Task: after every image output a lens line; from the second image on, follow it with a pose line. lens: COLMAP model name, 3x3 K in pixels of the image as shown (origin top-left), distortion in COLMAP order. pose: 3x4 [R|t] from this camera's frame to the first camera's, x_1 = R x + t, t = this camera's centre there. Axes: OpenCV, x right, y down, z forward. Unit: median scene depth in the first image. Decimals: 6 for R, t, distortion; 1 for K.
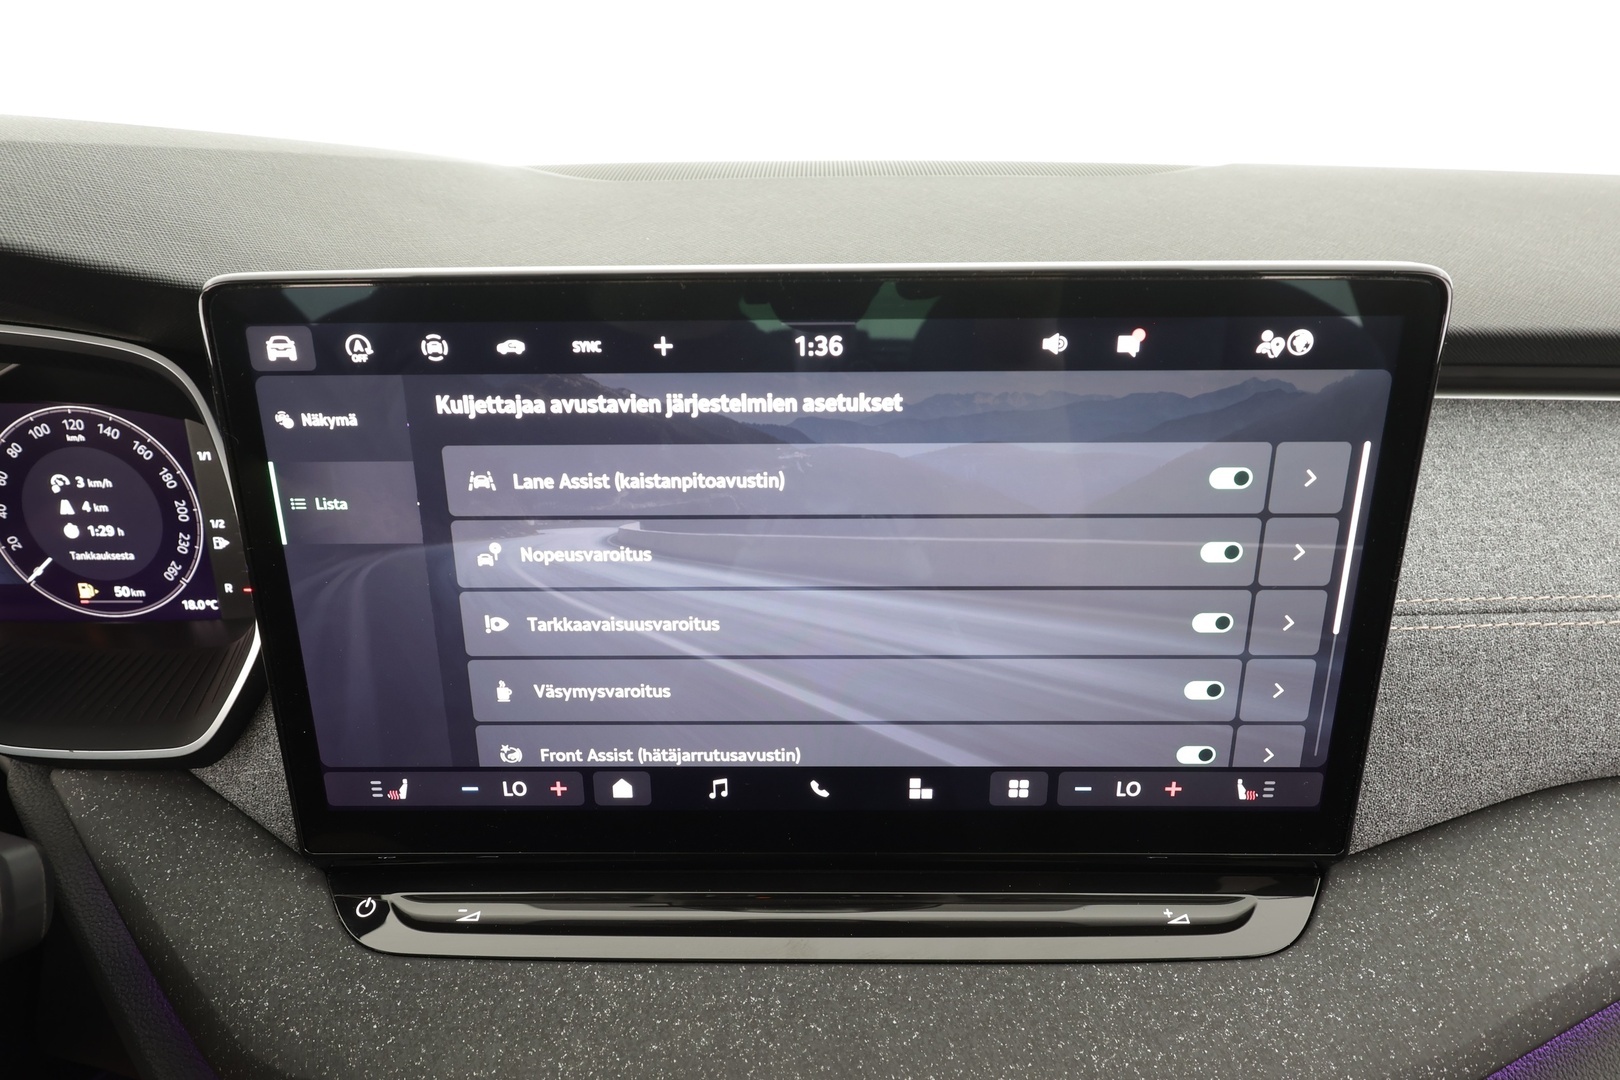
lens RADIAL K [[995.8, 0, 810.0], [0, 995.8, 540.0], [0, 0, 1]] dist [0.001947, 0.001249]
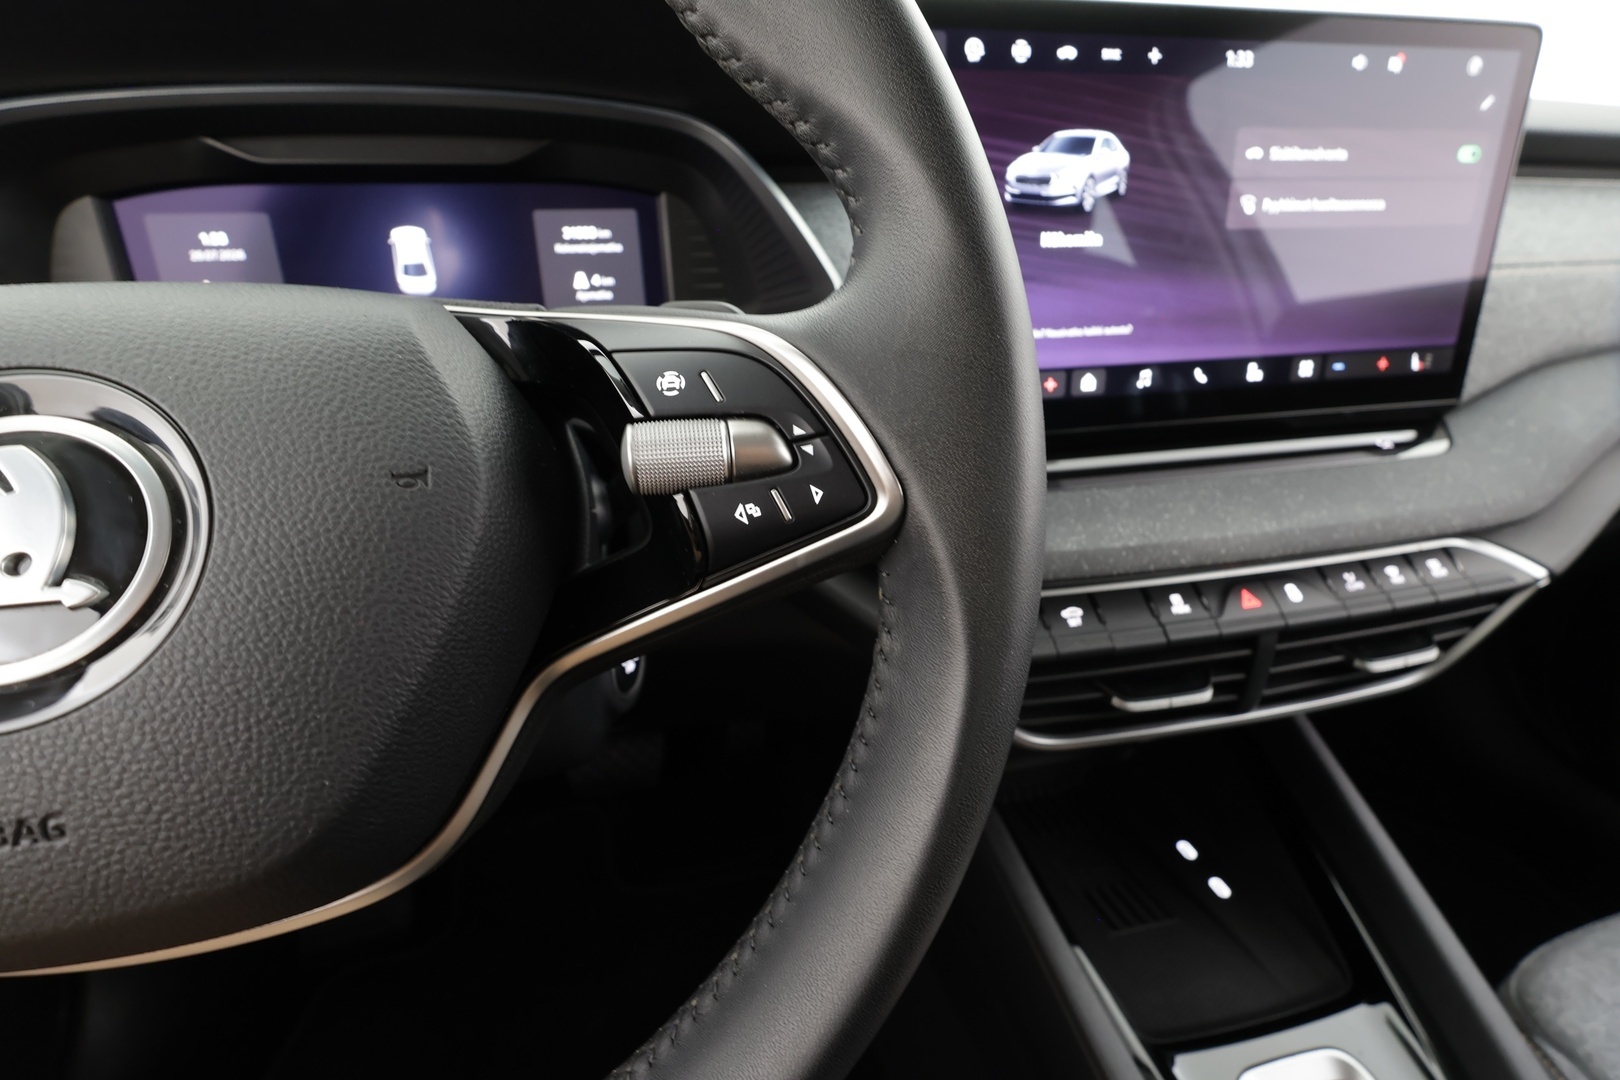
lens RADIAL K [[744.9, 0, 810.0], [0, 744.9, 540.0], [0, 0, 1]] dist [-0.002823, -0.000610]
pose [[0.972471, -0.096301, 0.212196, -0.877533], [0.095479, 0.995331, 0.014143, 0.437630], [-0.212567, 0.006506, 0.977125, -0.024334]]
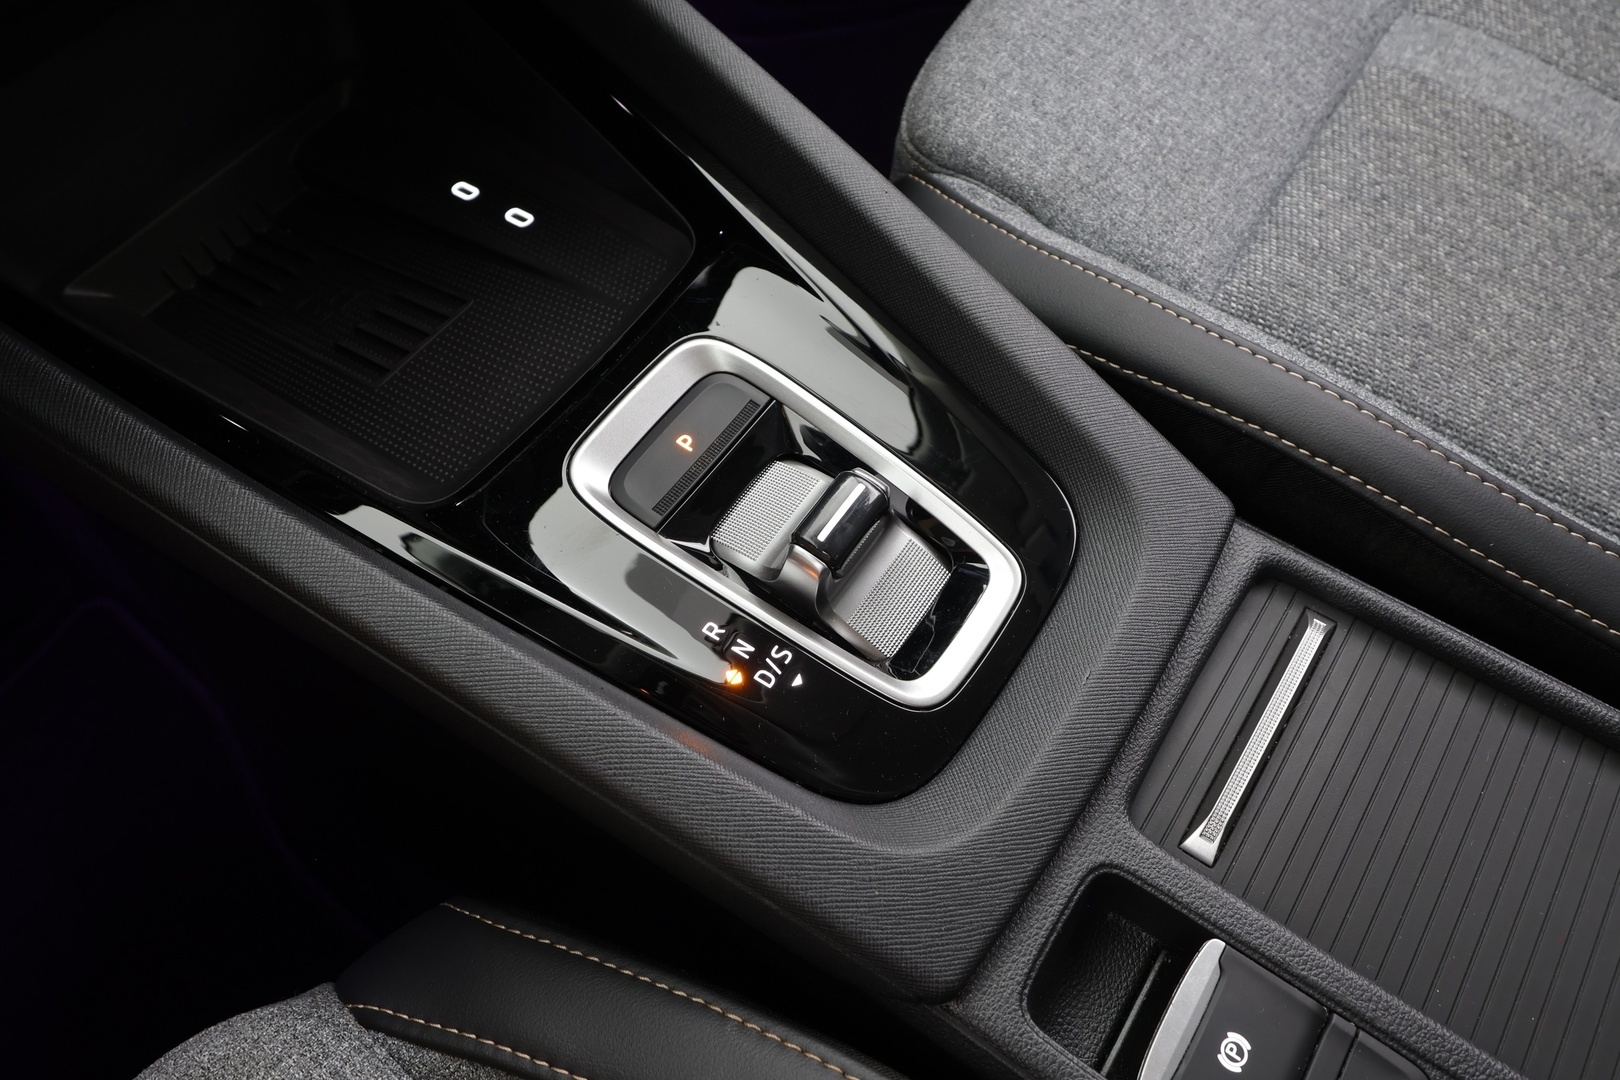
lens RADIAL K [[995.8, 0, 810.0], [0, 995.8, 540.0], [0, 0, 1]] dist [0.001947, 0.001249]
pose [[0.570129, -0.729995, 0.376907, -0.375394], [0.423493, 0.654260, 0.626576, 0.871410], [-0.703993, -0.197612, 0.682161, 0.127818]]
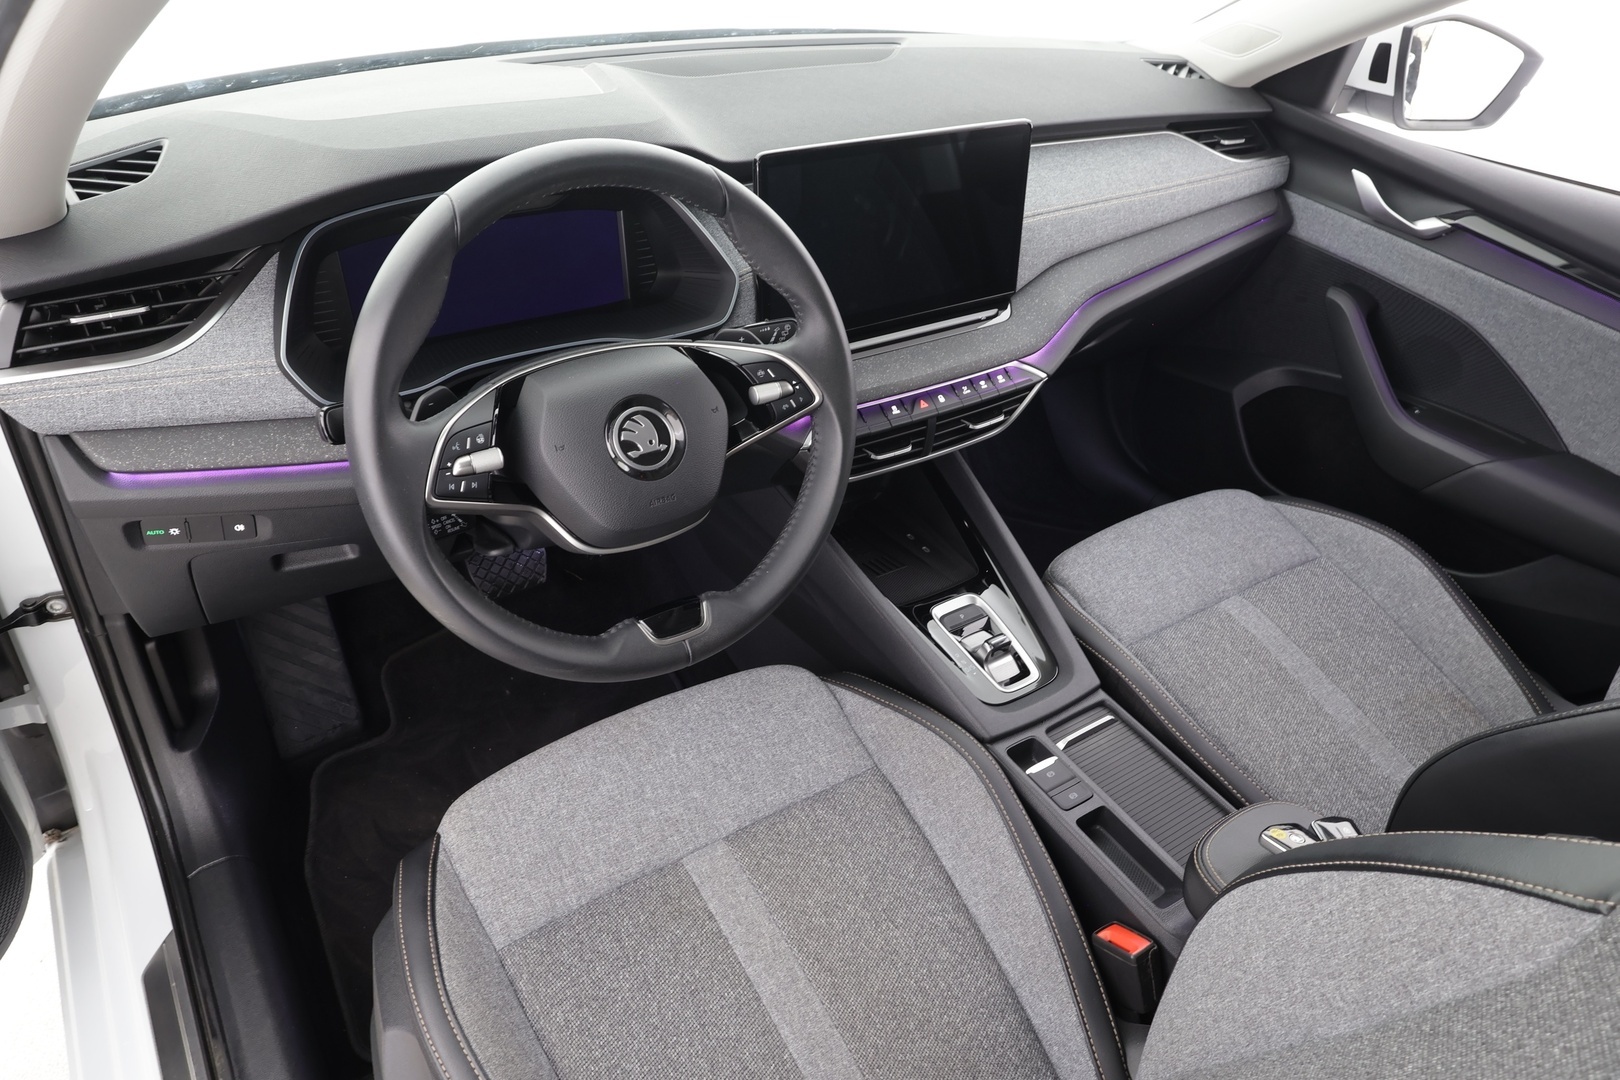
lens RADIAL K [[1074.4, 0, 810.0], [0, 1074.4, 540.0], [0, 0, 1]] dist [0.002017, 0.000683]
pose [[0.818713, -0.282439, 0.499938, -2.234261], [0.166528, 0.950035, 0.264010, 0.029071], [-0.549525, -0.132895, 0.824840, -1.873813]]
